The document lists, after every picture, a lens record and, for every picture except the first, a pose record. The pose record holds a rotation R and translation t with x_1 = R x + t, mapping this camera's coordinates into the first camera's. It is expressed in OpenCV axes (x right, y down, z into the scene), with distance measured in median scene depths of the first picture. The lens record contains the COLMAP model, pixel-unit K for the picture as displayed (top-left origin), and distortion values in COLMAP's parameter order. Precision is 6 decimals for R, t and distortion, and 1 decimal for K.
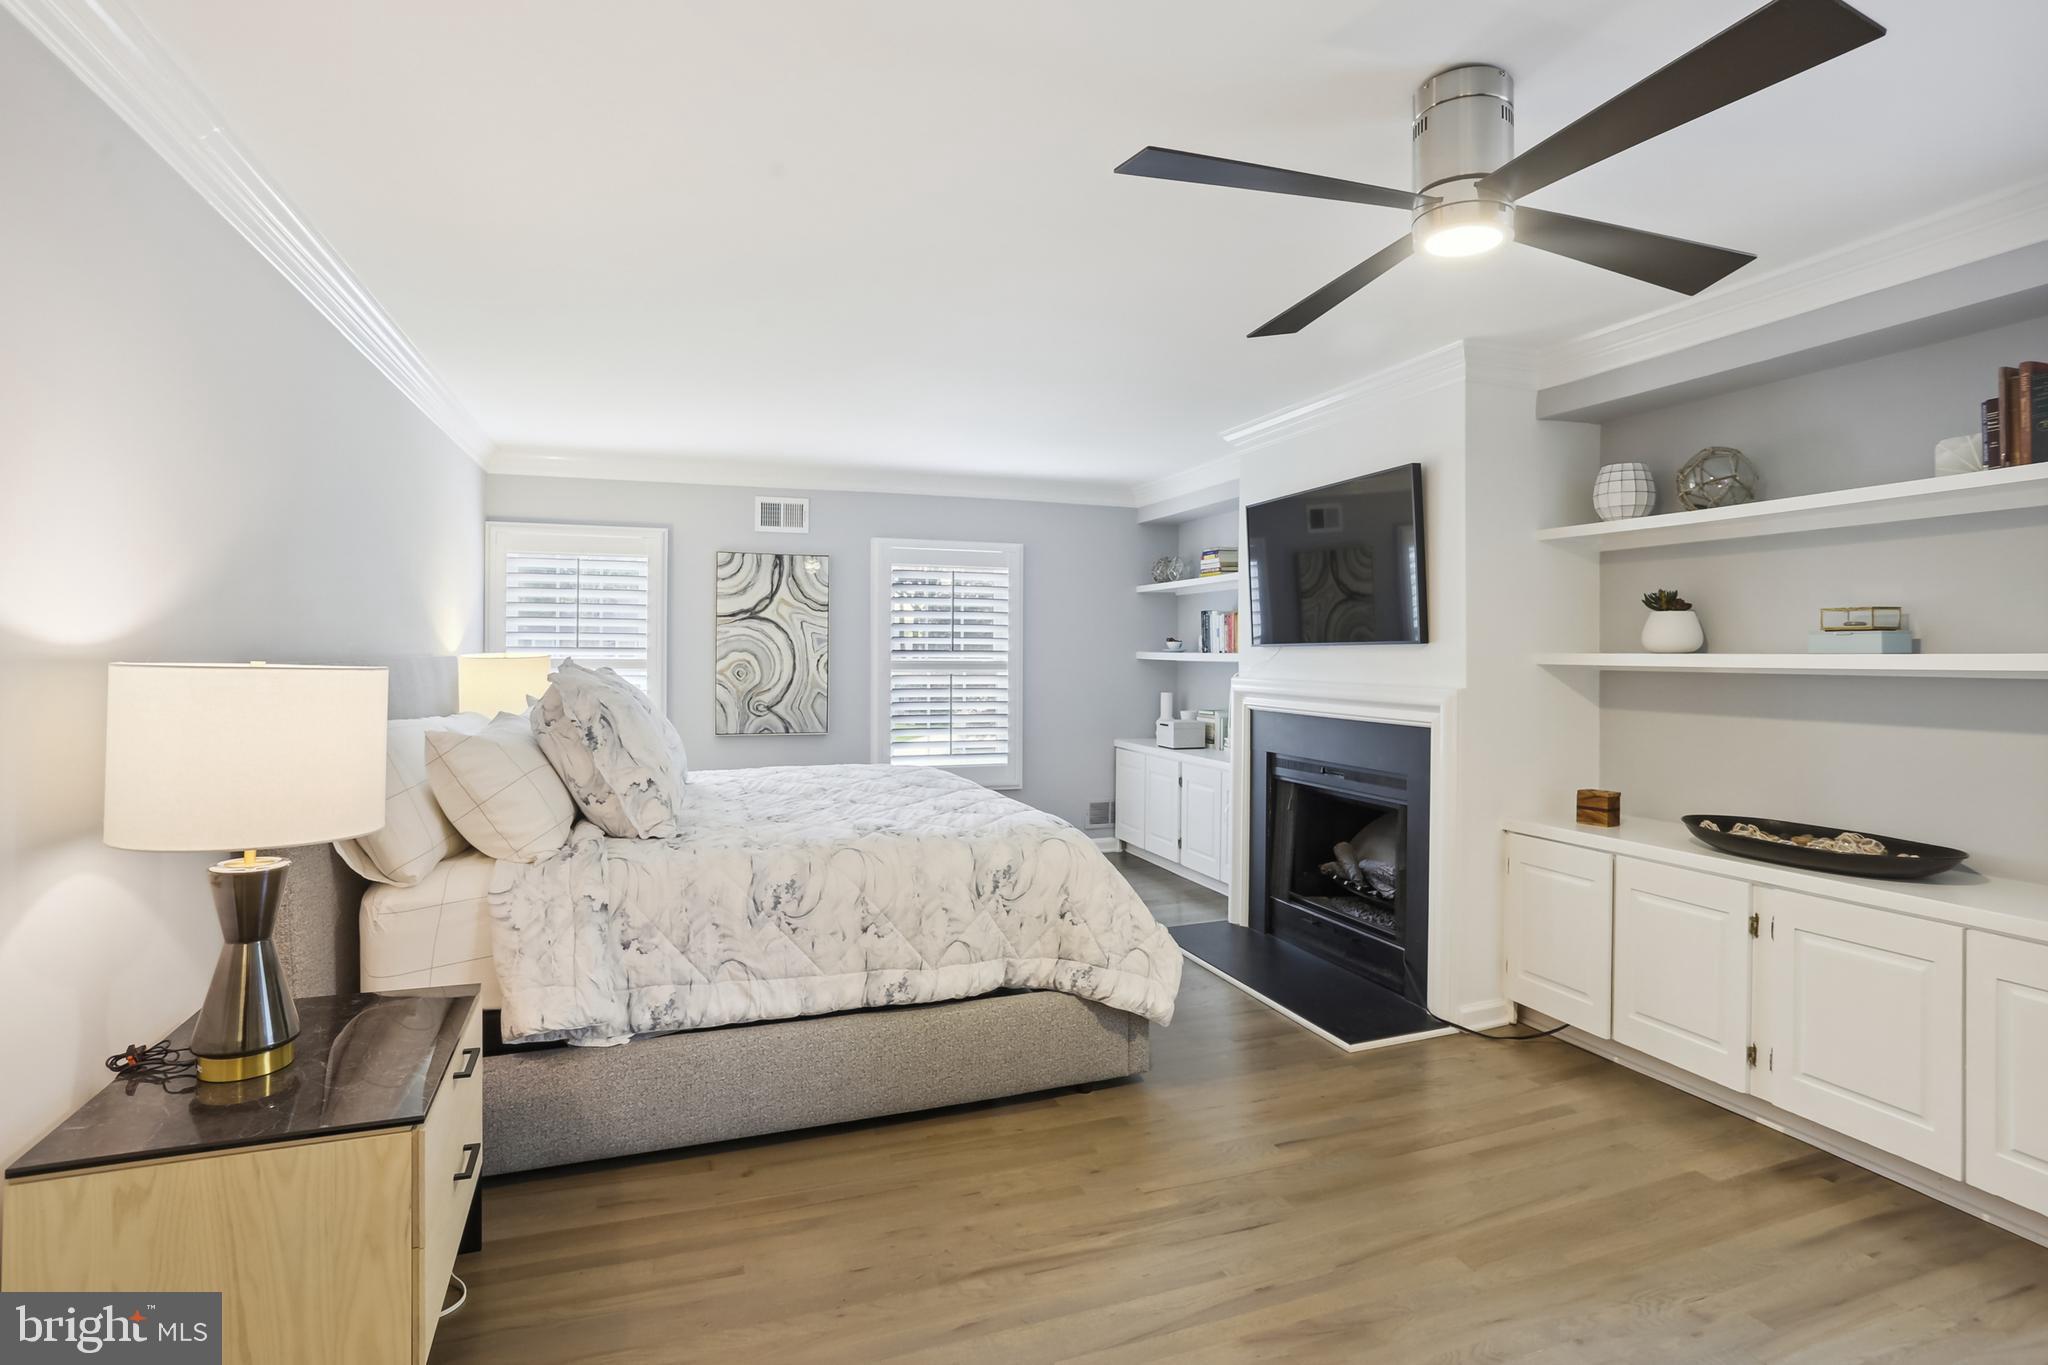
lens RADIAL K [[1000.2, 0, 1017.7], [0, 1000.2, 657.6], [0, 0, 1]] dist [-0.073233, 0.035576]
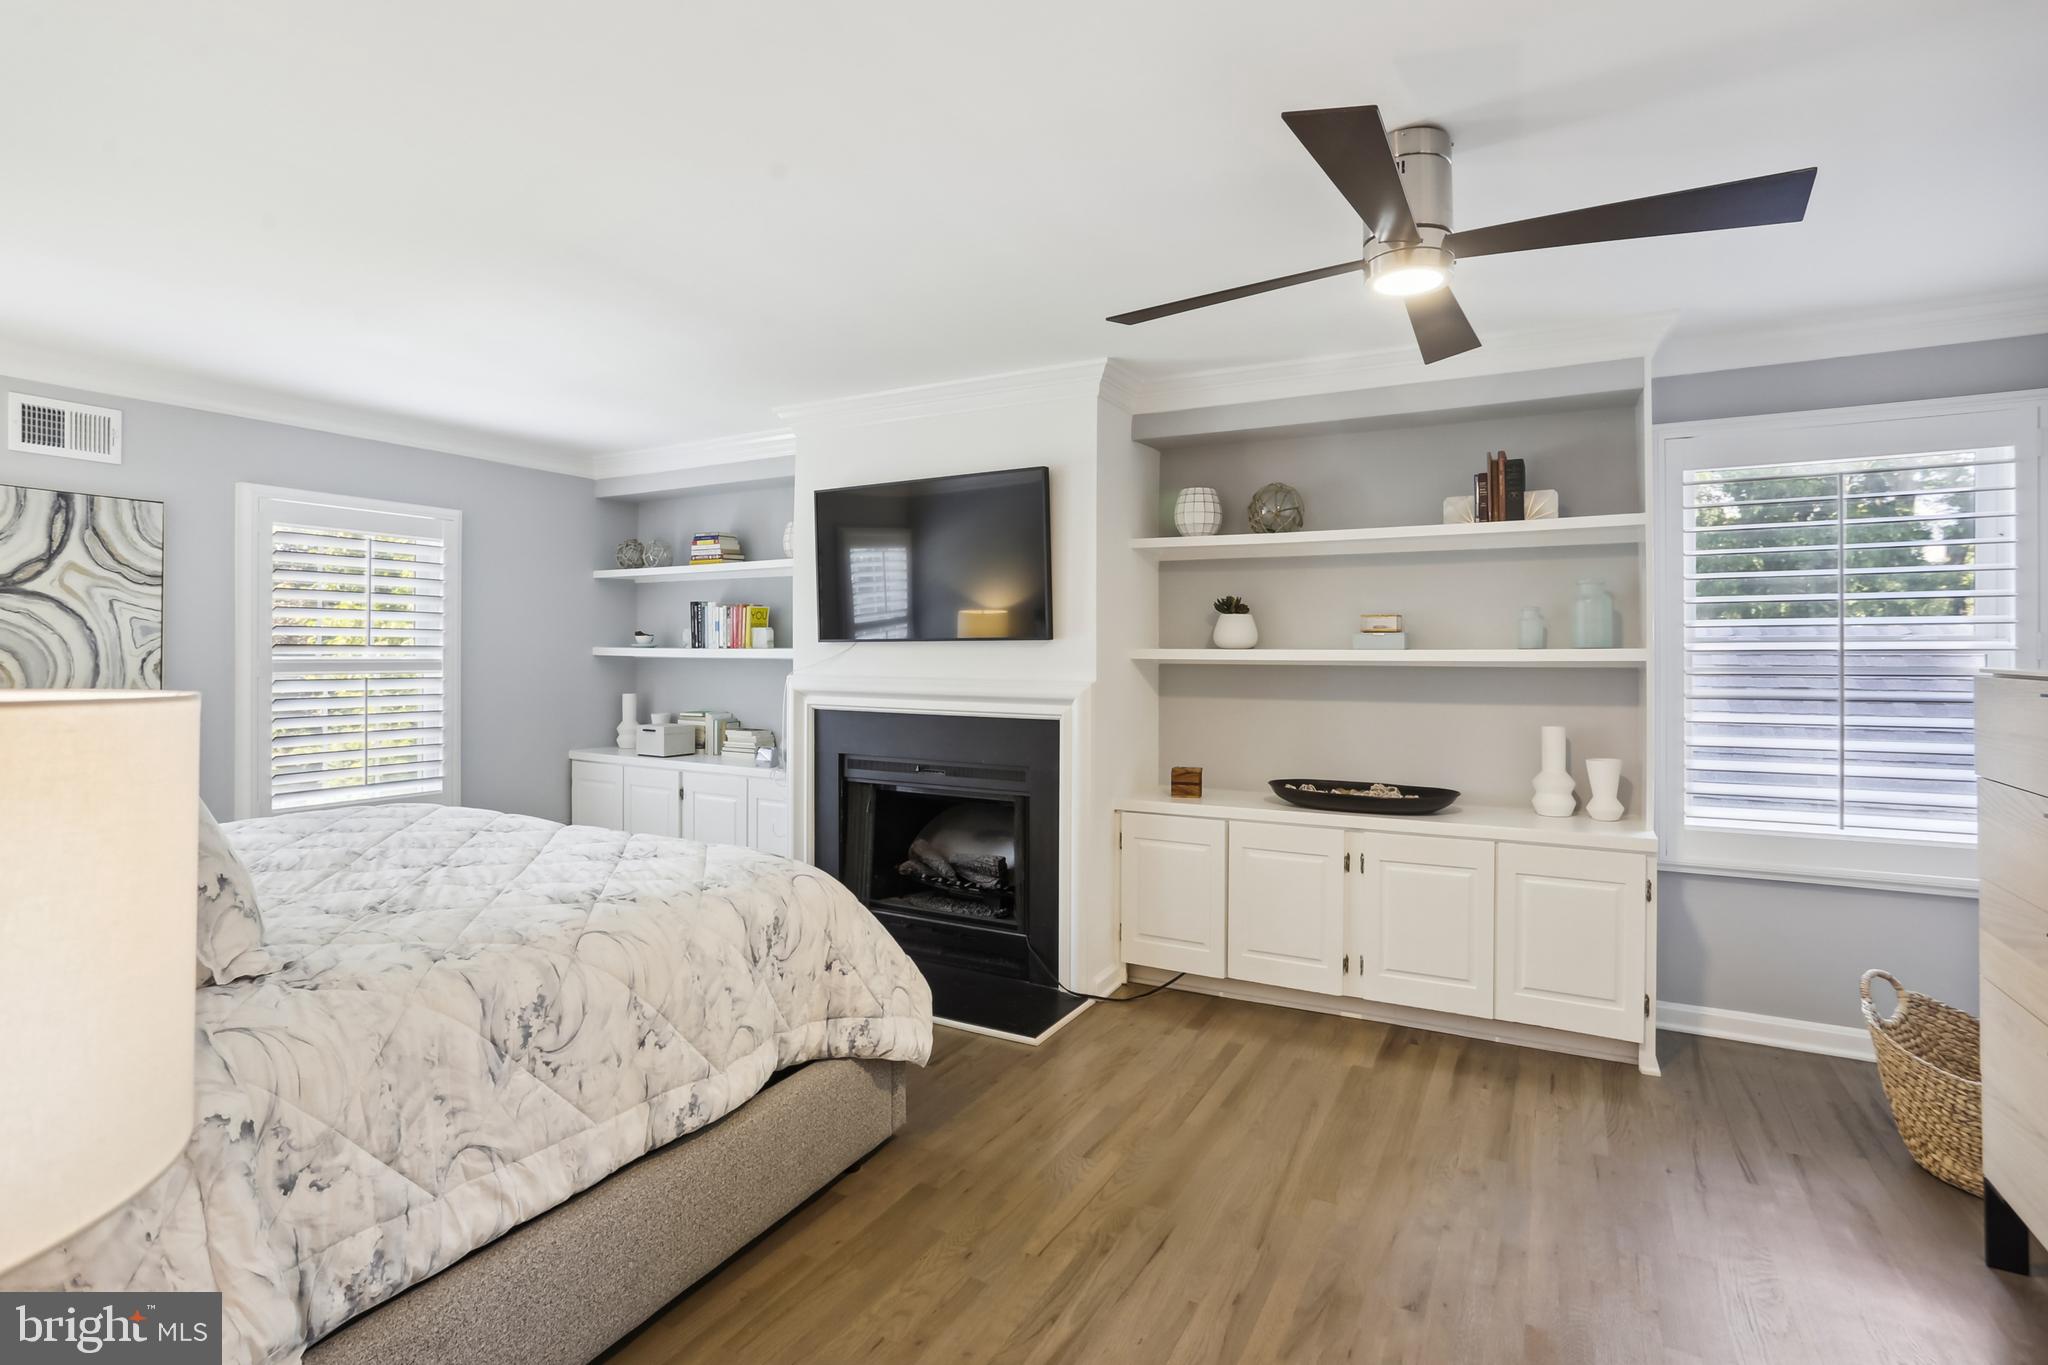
lens RADIAL K [[998.7, 0, 1017.5], [0, 998.7, 651.6], [0, 0, 1]] dist [-0.058708, 0.033758]
pose [[0.749703, -0.002266, 0.661771, -0.370551], [0.002800, 0.999996, 0.000252, -0.002513], [-0.661769, 0.001664, 0.749706, 0.268261]]
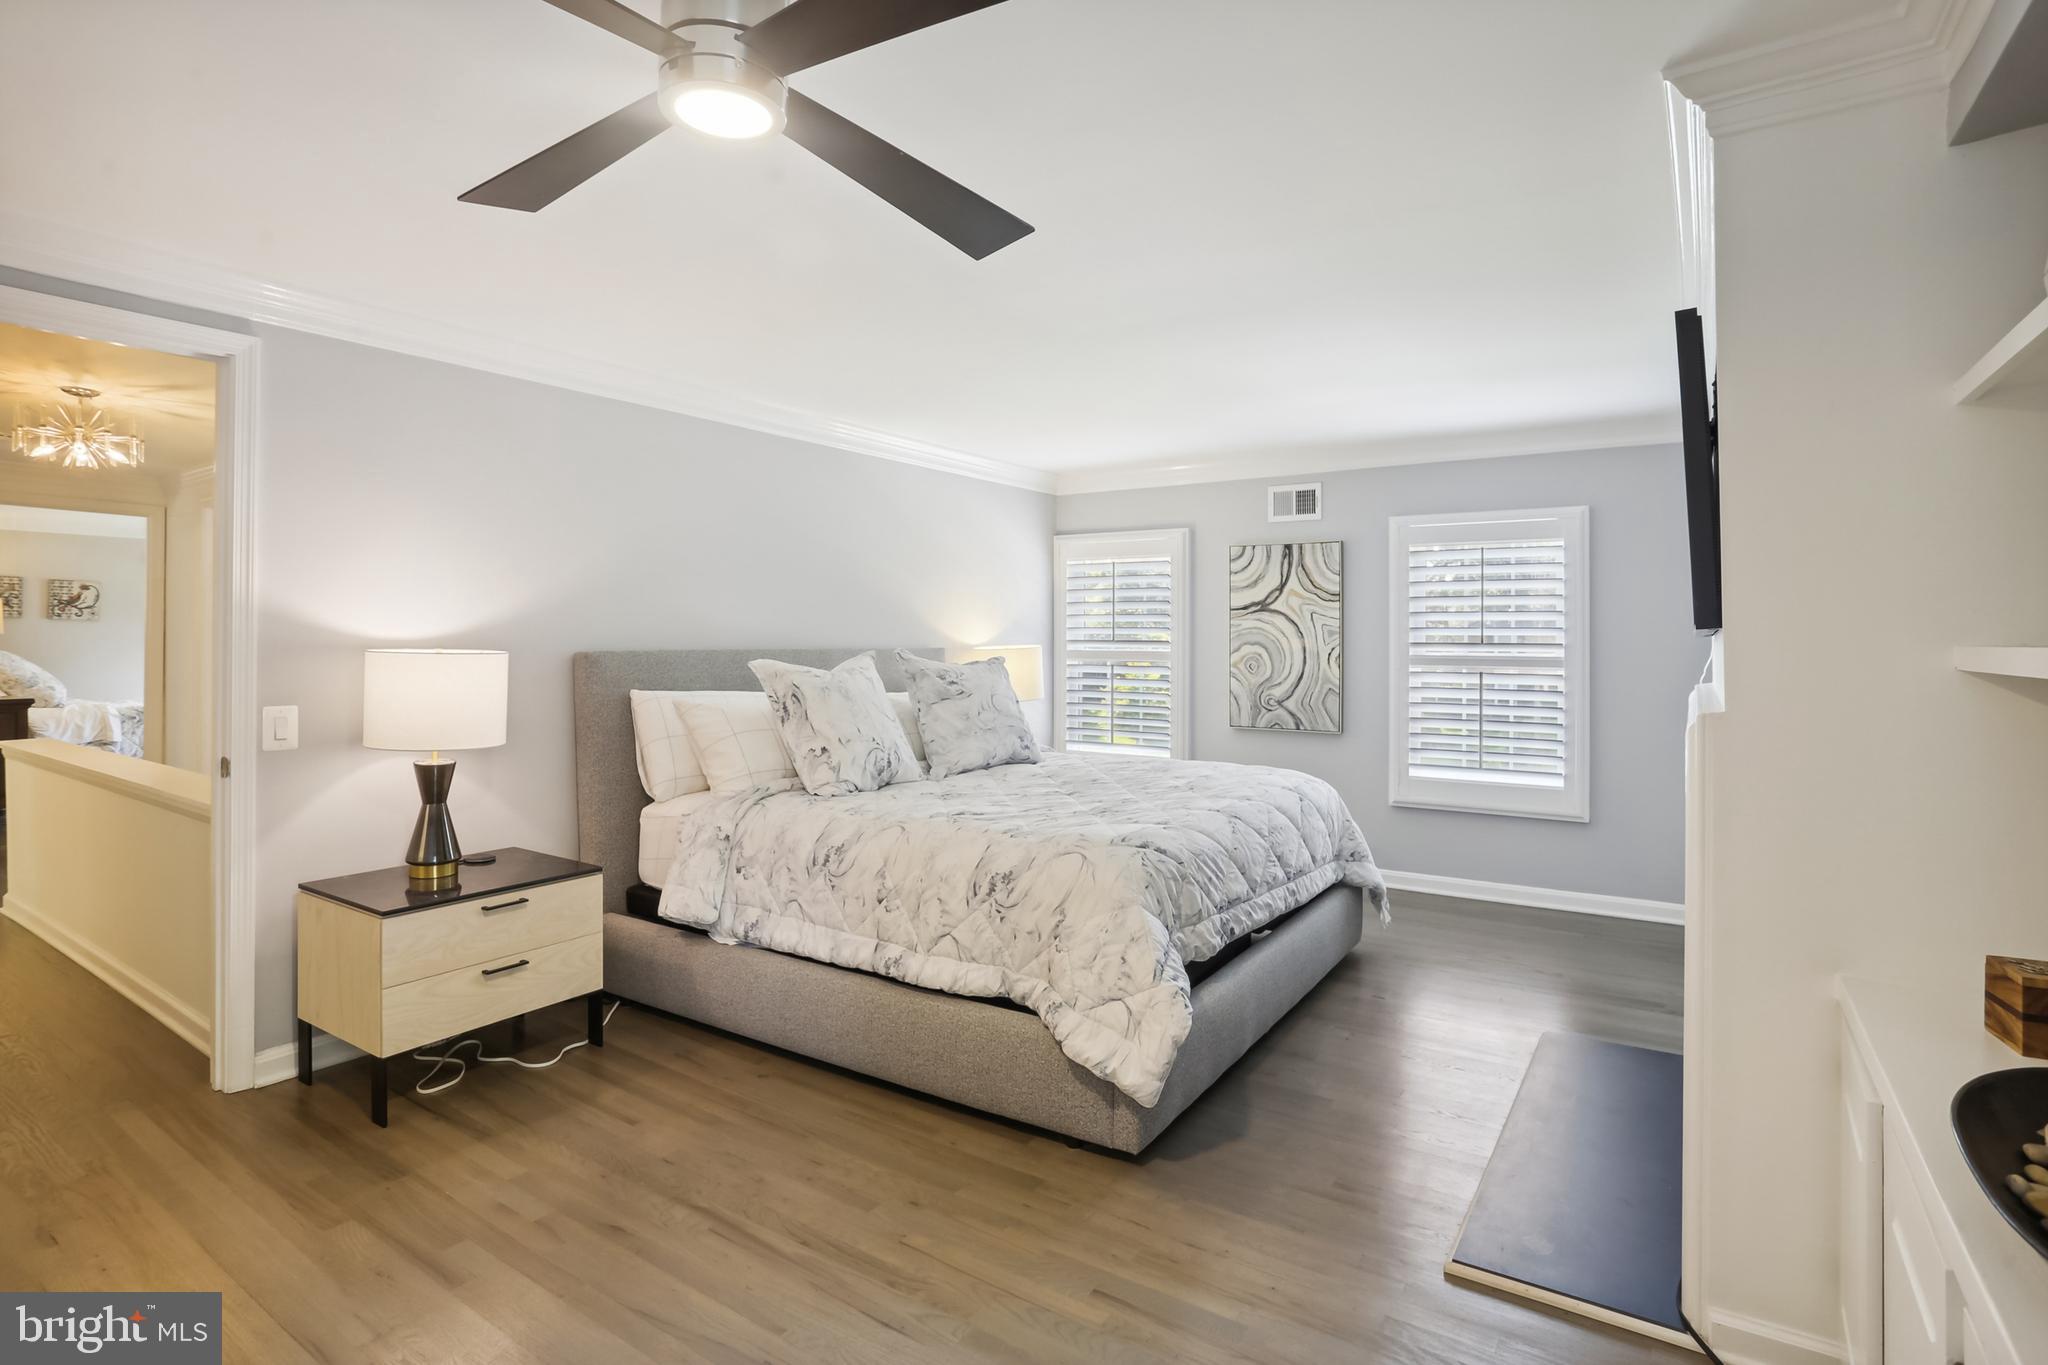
lens RADIAL K [[997.9, 0, 1047.2], [0, 997.9, 639.8], [0, 0, 1]] dist [-0.070205, 0.035789]
pose [[0.607194, -0.003777, -0.794545, 0.726858], [-0.005498, 0.999945, -0.008954, -0.001458], [0.794535, 0.009806, 0.607140, 0.435072]]
